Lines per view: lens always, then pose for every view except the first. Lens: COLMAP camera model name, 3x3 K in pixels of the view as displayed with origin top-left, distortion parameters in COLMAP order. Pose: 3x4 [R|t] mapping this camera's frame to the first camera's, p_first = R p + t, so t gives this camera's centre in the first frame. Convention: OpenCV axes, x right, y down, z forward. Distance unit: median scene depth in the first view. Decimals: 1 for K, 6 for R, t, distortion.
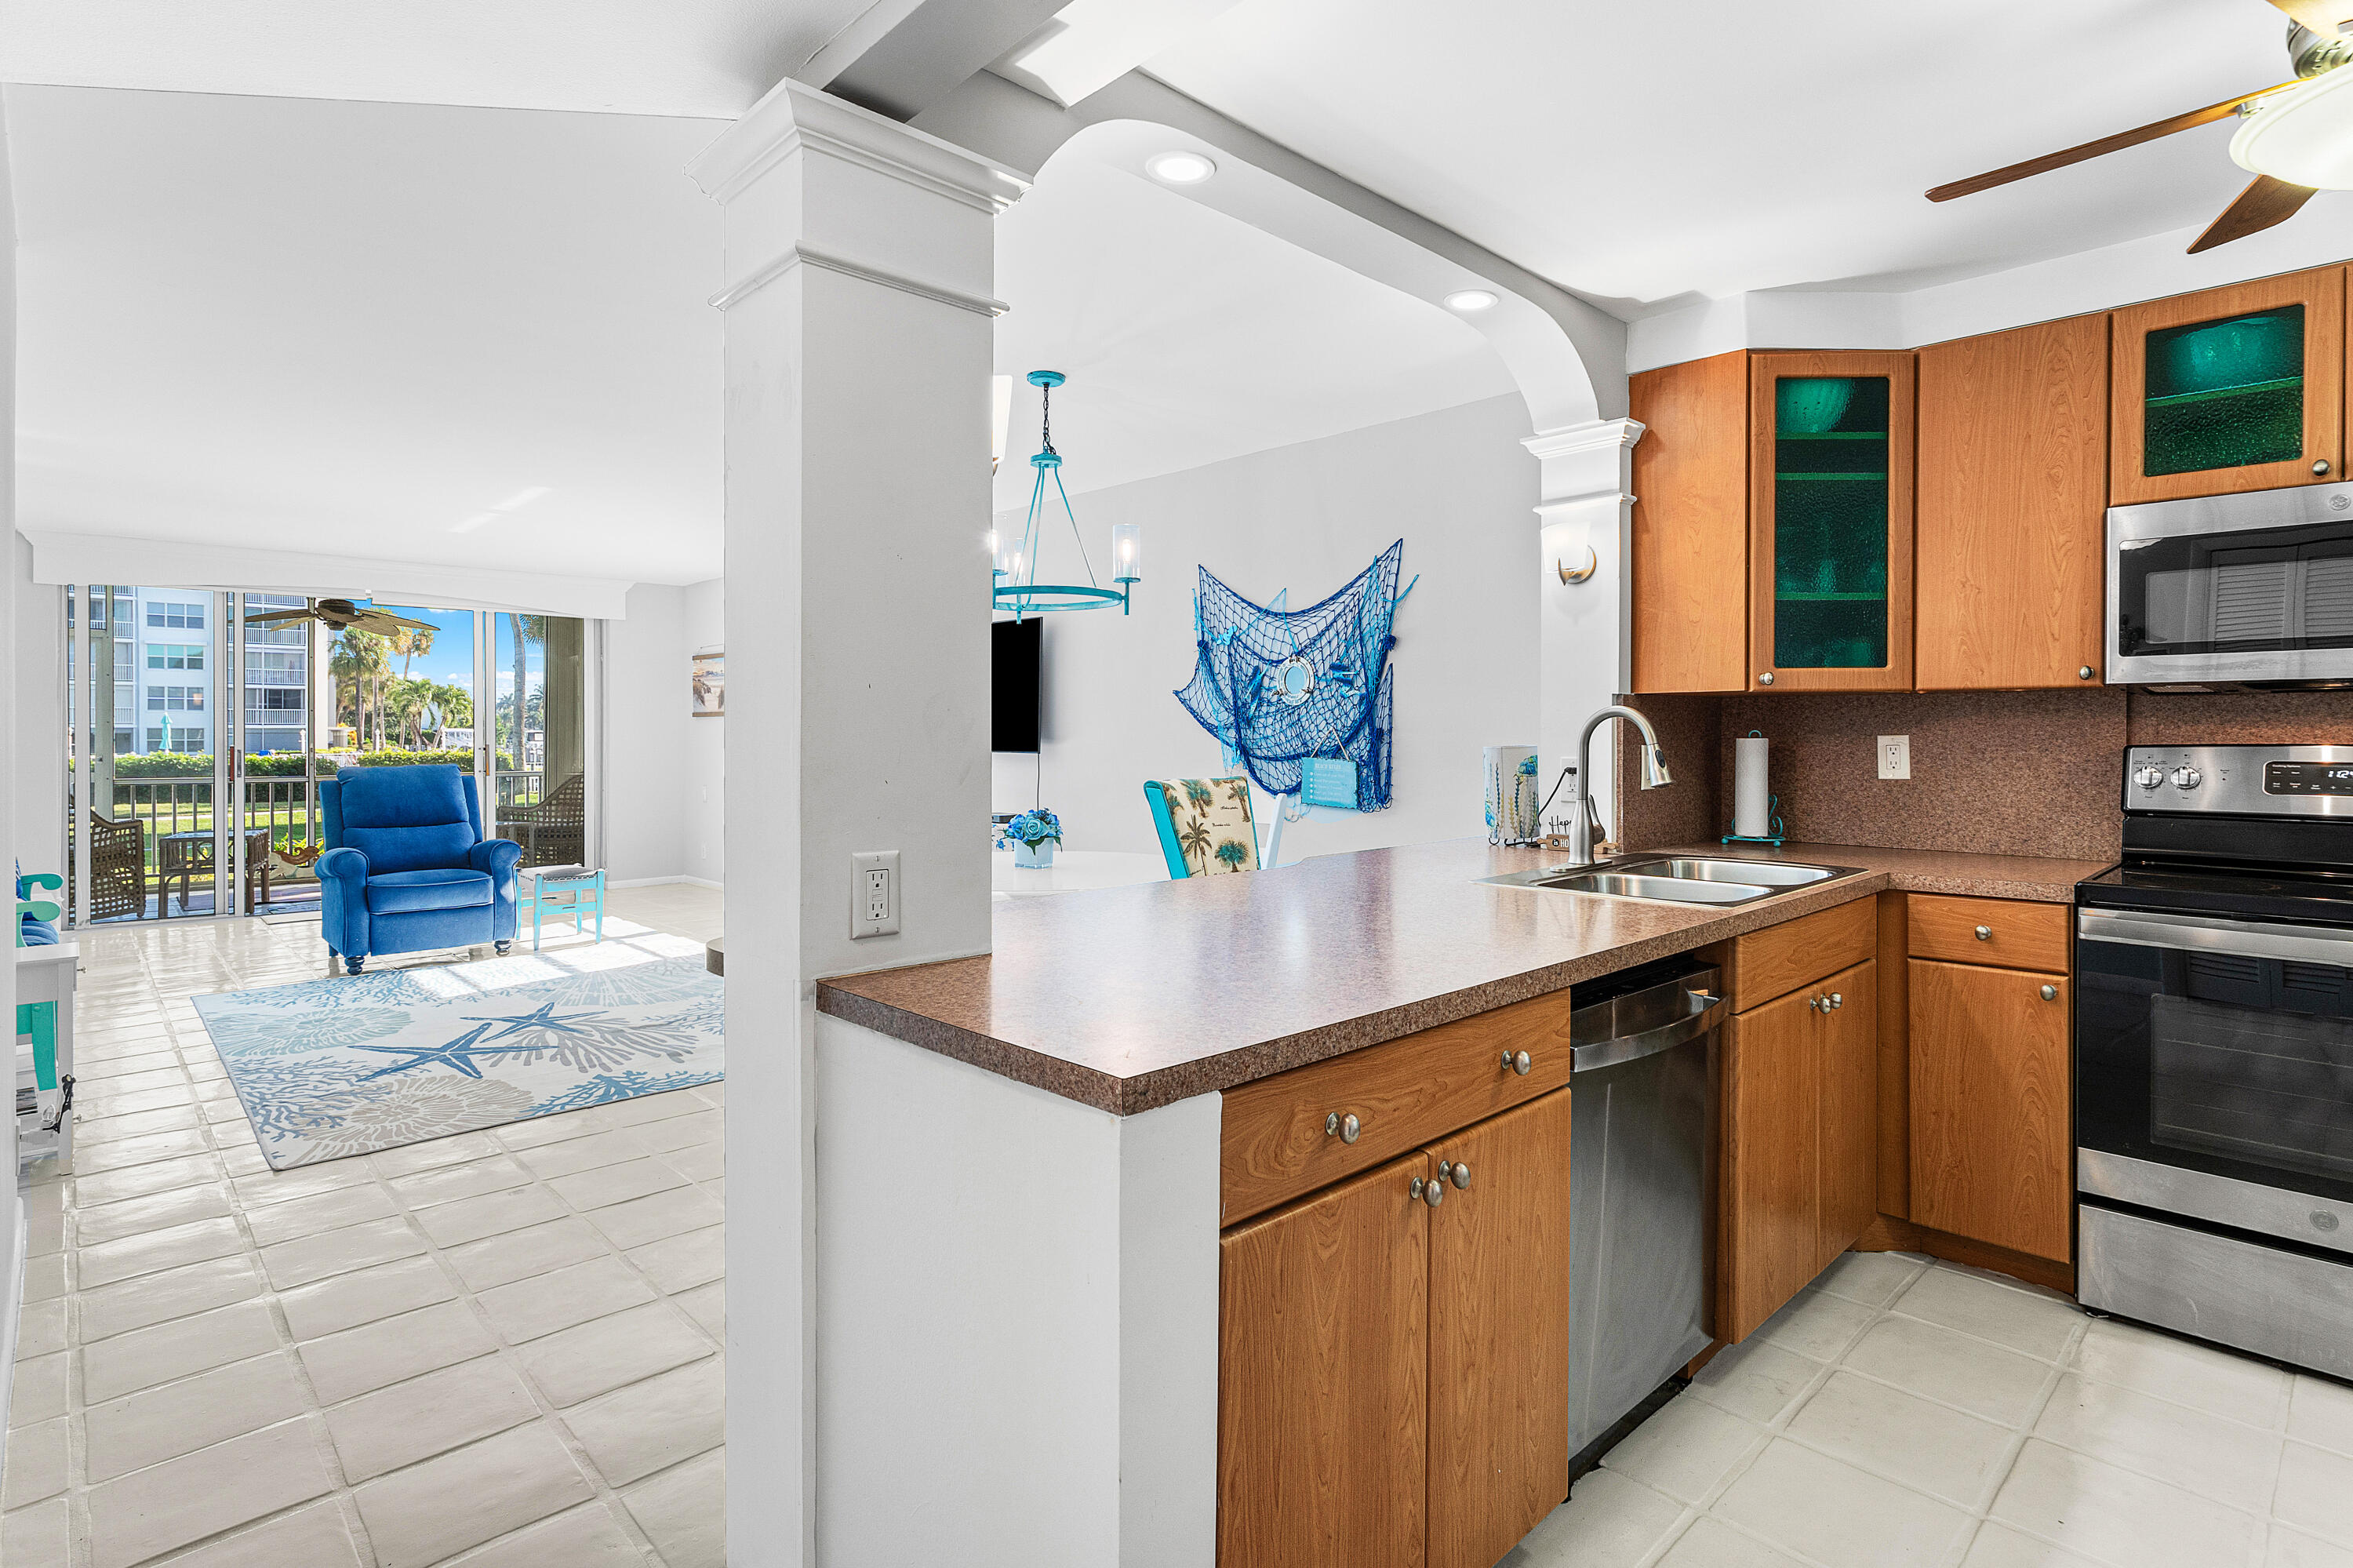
lens RADIAL K [[1174.0, 0, 1178.5], [0, 1174.0, 736.5], [0, 0, 1]] dist [-0.003829, 0.000194]
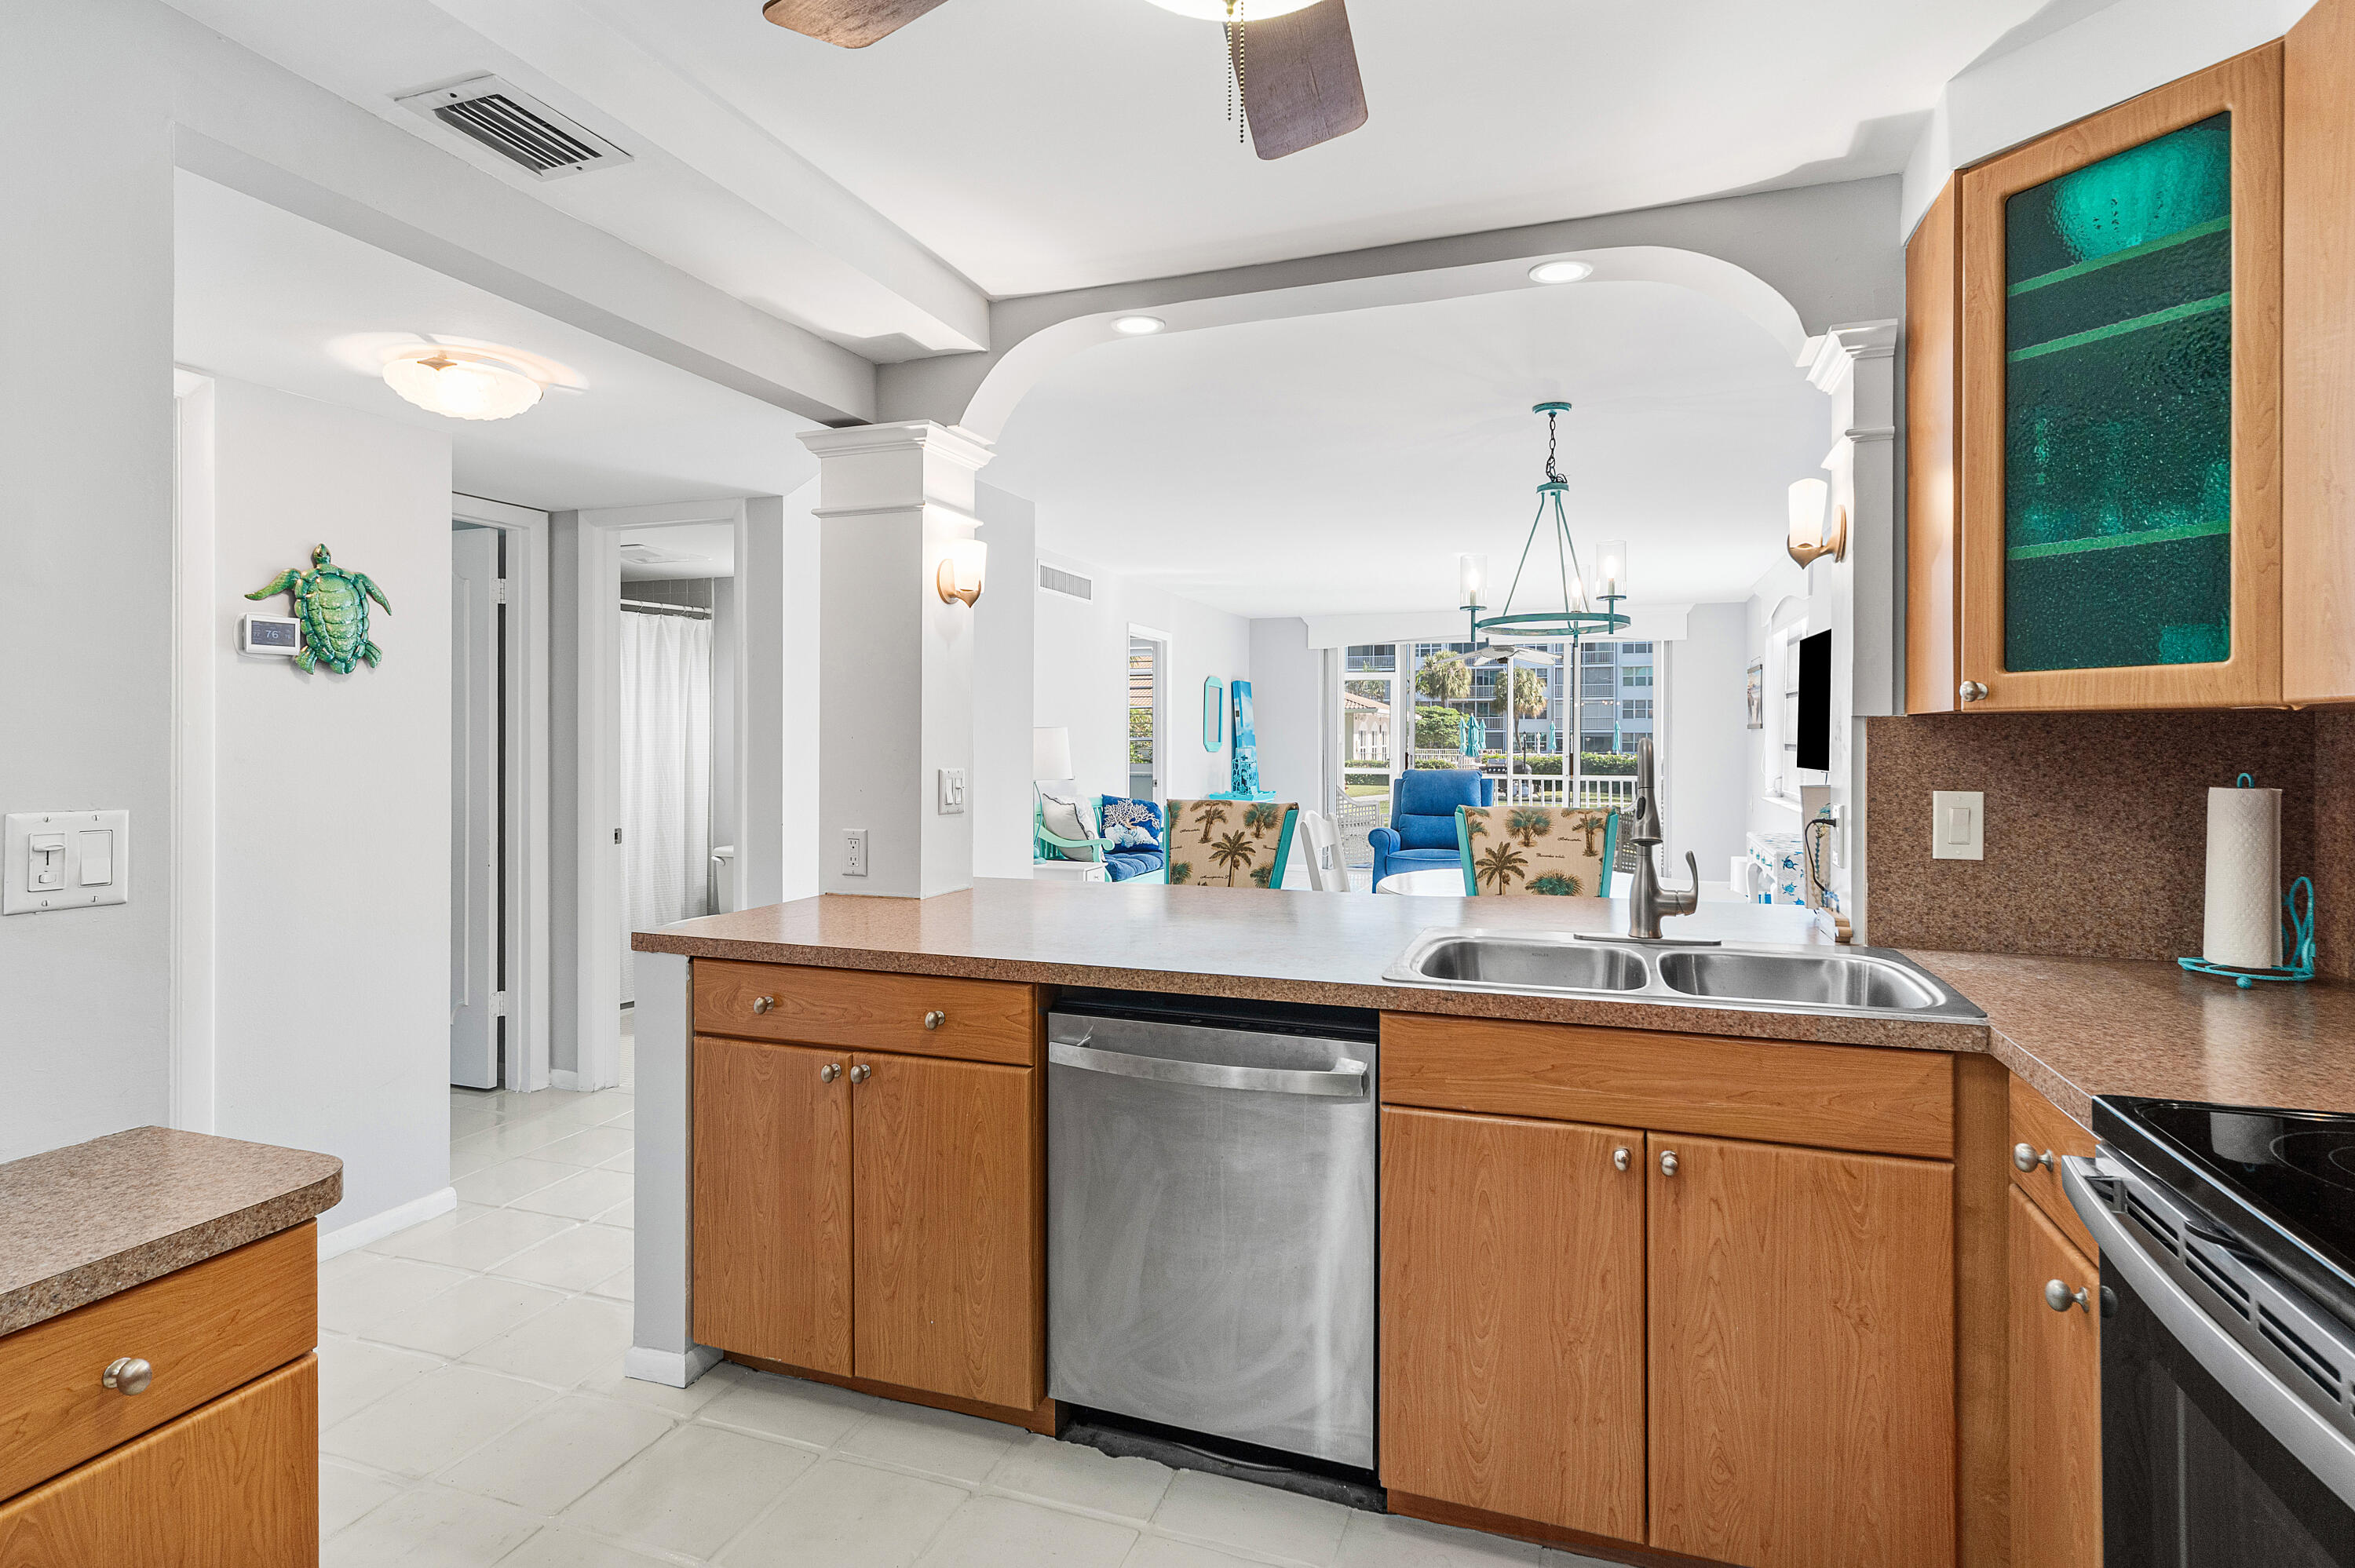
lens RADIAL K [[1141.4, 0, 1180.9], [0, 1141.4, 735.2], [0, 0, 1]] dist [0.000159, 0.000202]
pose [[0.459164, -0.001738, -0.888350, 0.753191], [-0.002197, 0.999993, -0.003093, -0.020845], [0.888349, 0.003372, 0.459157, 0.312025]]
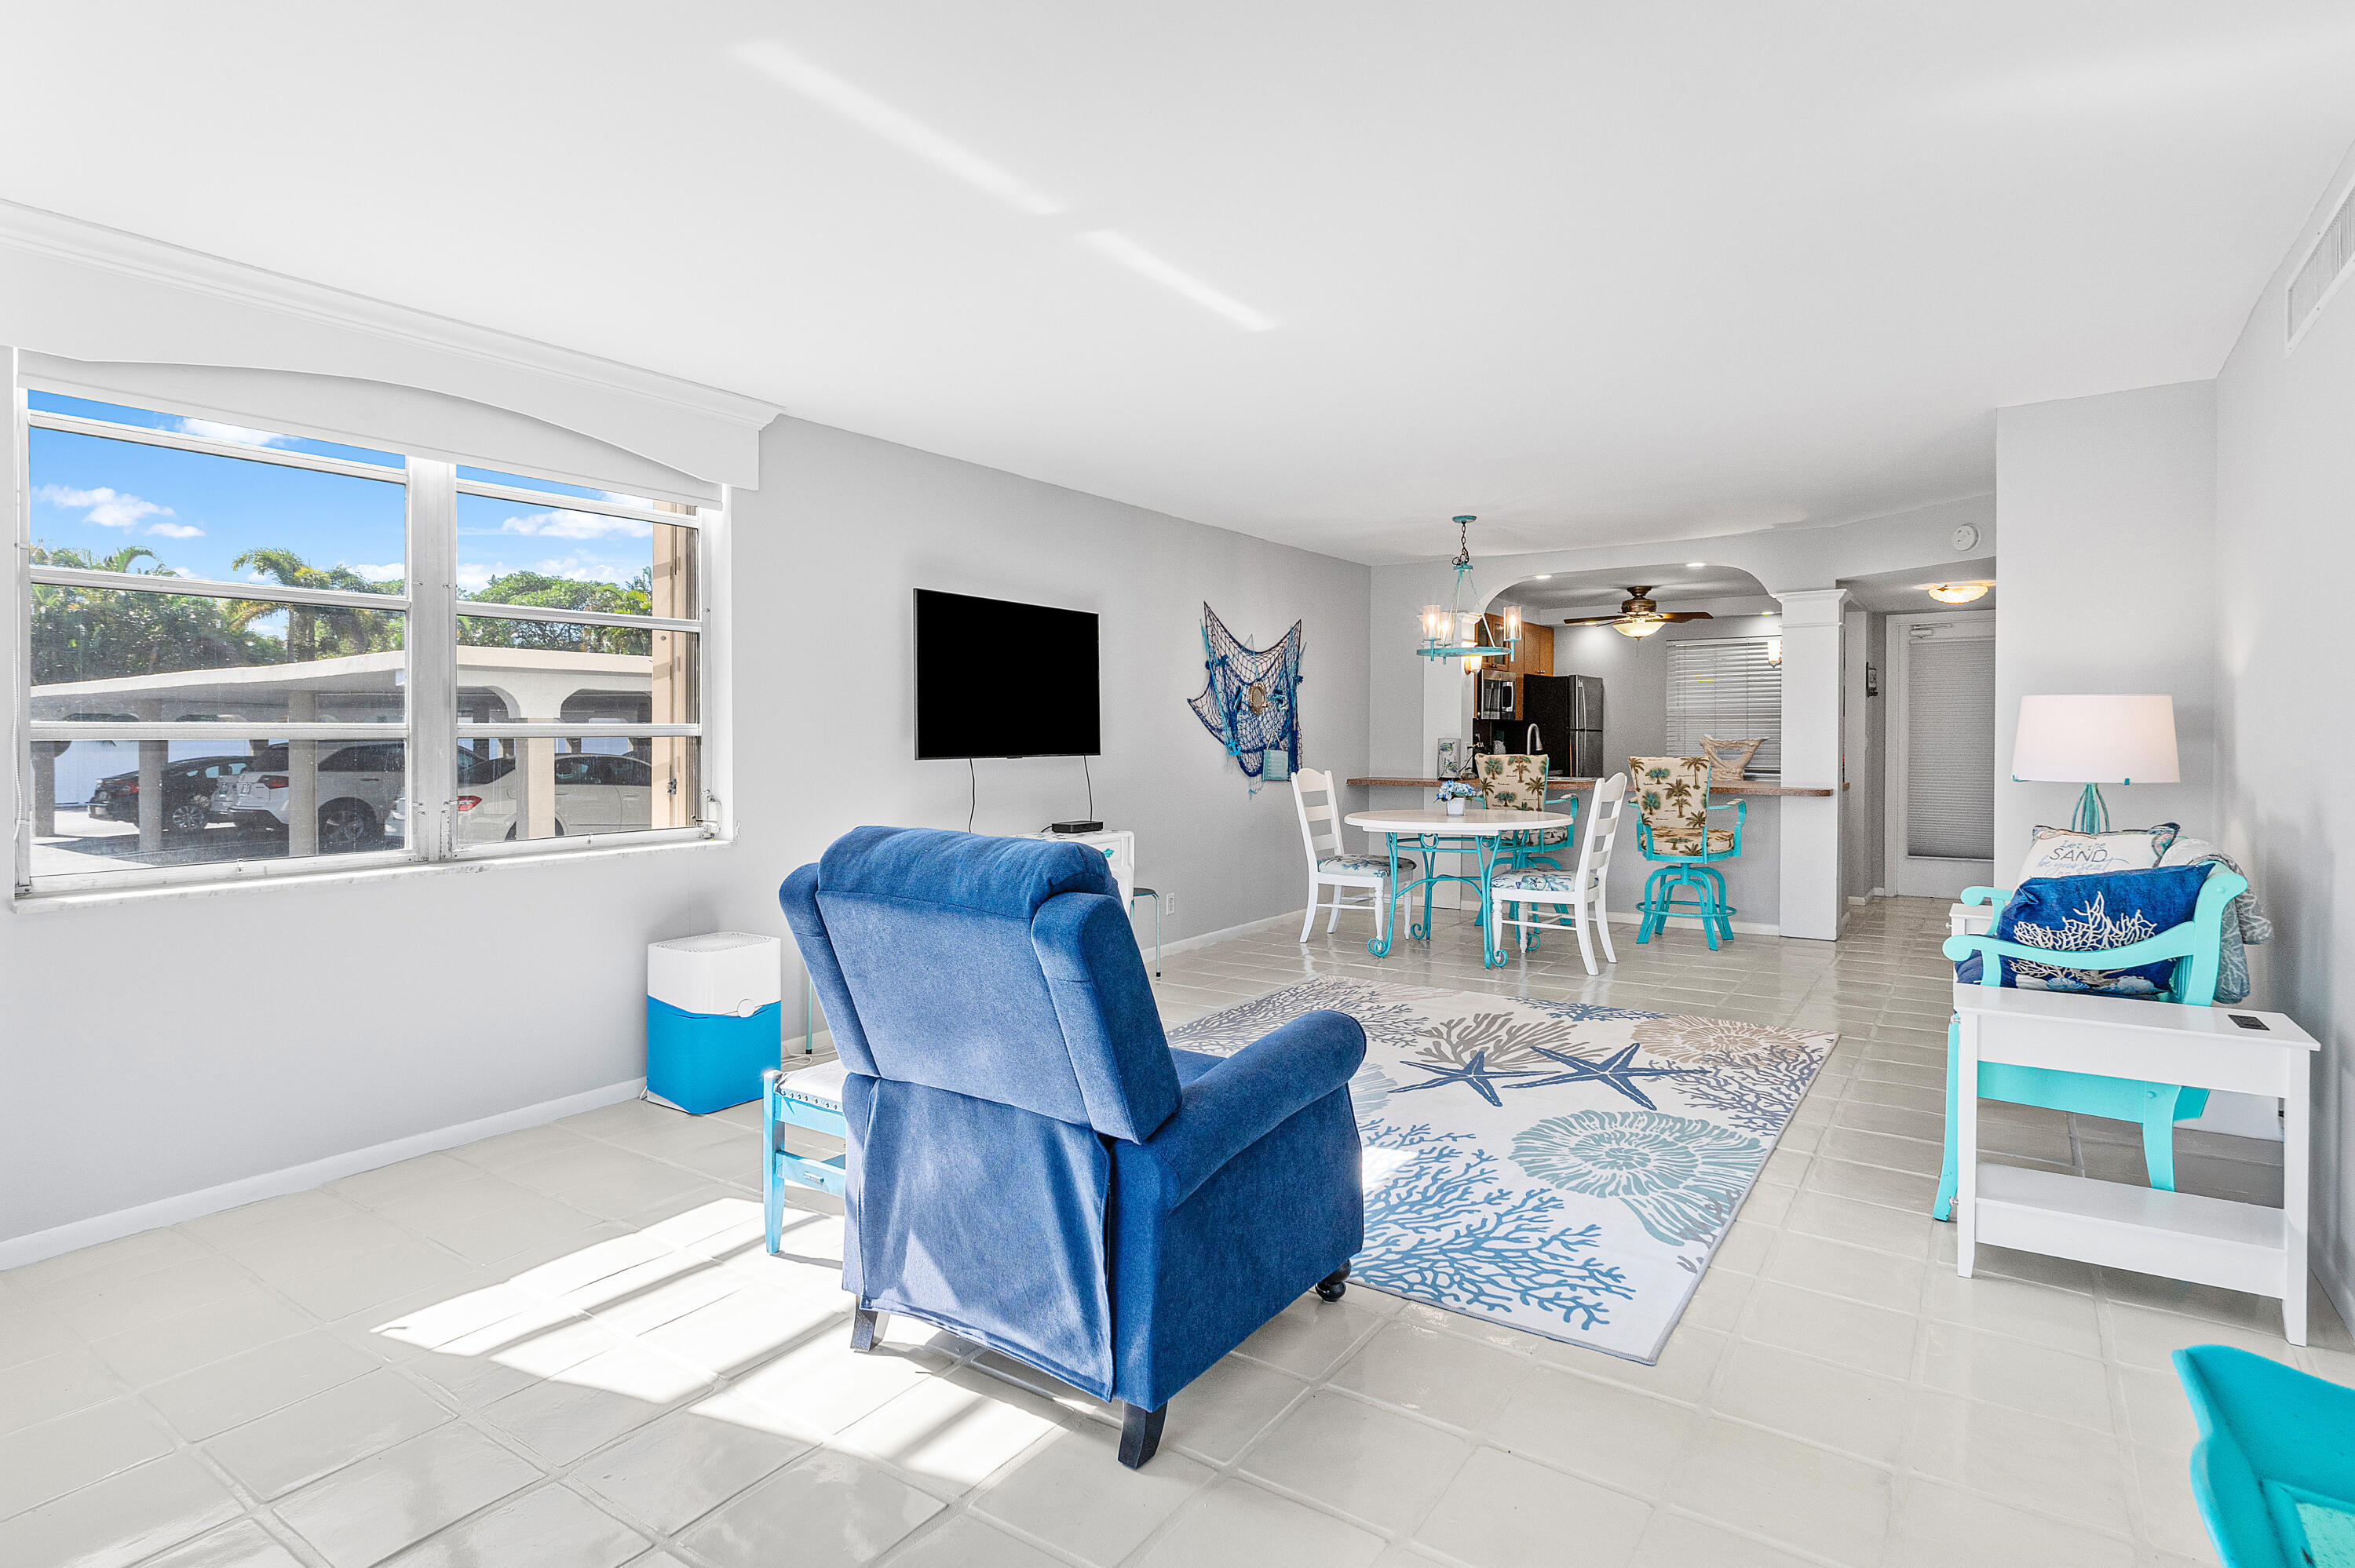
lens RADIAL K [[1196.7, 0, 1176.3], [0, 1196.7, 762.4], [0, 0, 1]] dist [0.001350, 0.000319]
pose [[-0.208454, -0.024929, 0.977714, -2.025061], [0.004386, 0.999641, 0.026423, -0.009982], [-0.978022, 0.009796, -0.208270, 2.107545]]
